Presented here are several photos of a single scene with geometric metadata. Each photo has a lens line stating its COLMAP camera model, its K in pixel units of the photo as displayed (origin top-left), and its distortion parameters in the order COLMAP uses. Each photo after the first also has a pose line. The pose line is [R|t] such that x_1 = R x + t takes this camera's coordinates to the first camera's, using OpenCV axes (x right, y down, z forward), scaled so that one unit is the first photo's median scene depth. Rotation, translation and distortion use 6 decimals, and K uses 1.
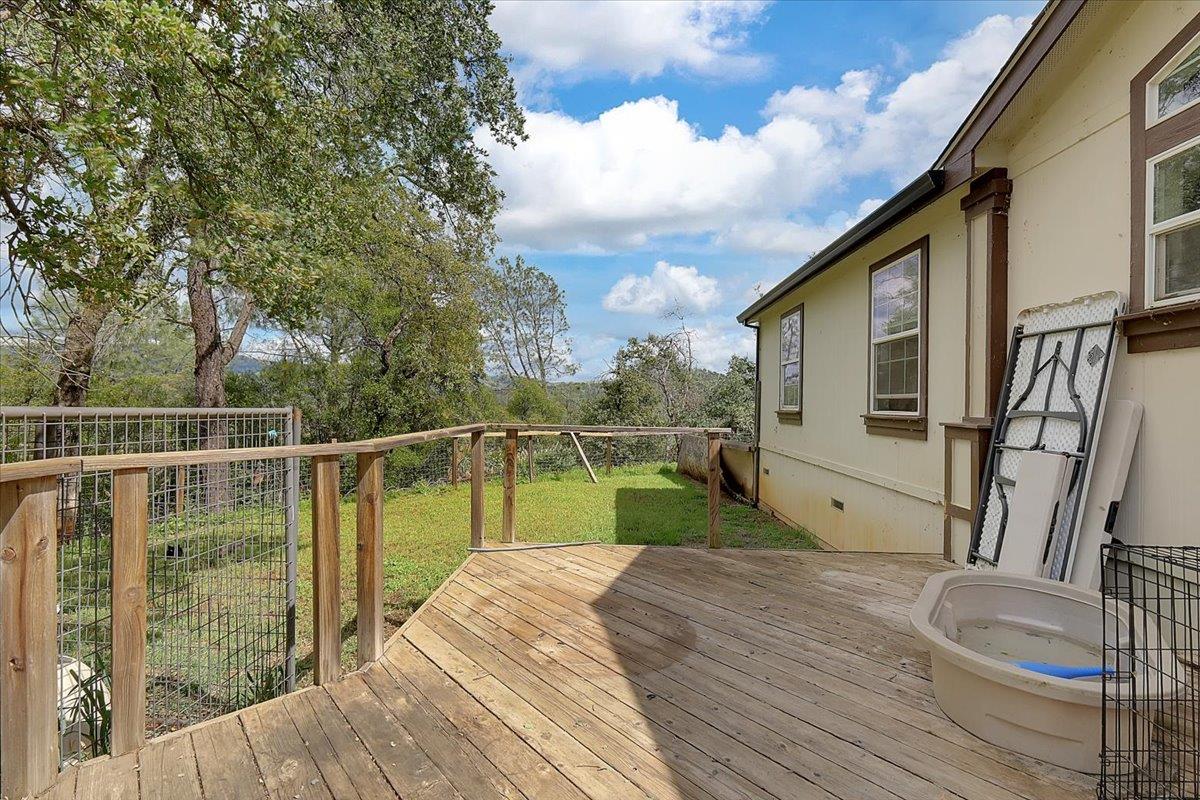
lens RADIAL K [[525.3, 0, 600.6], [0, 525.3, 399.1], [0, 0, 1]] dist [0.000832, 0.000089]
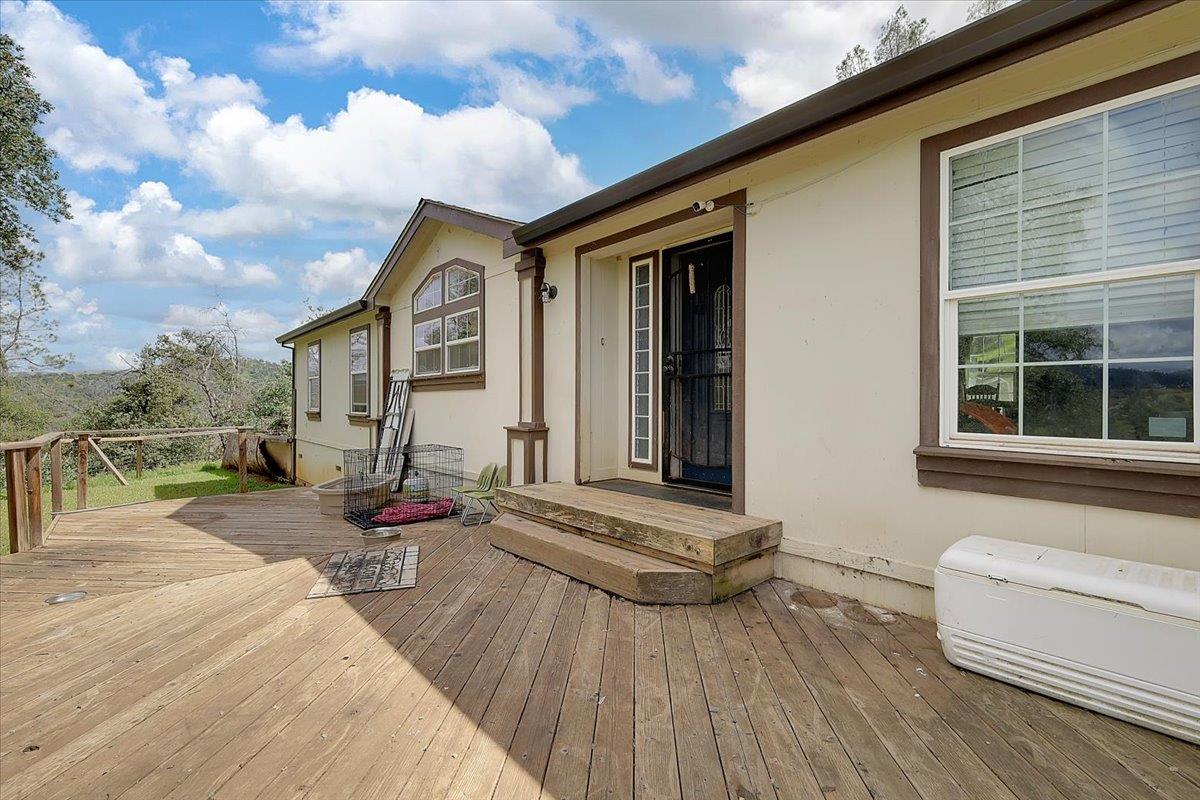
lens RADIAL K [[525.3, 0, 600.6], [0, 525.3, 399.1], [0, 0, 1]] dist [0.000832, 0.000089]
pose [[0.720286, -0.018844, 0.693421, -0.059241], [0.009208, 0.999803, 0.017606, -0.023552], [-0.693616, -0.006296, 0.720317, -0.463398]]
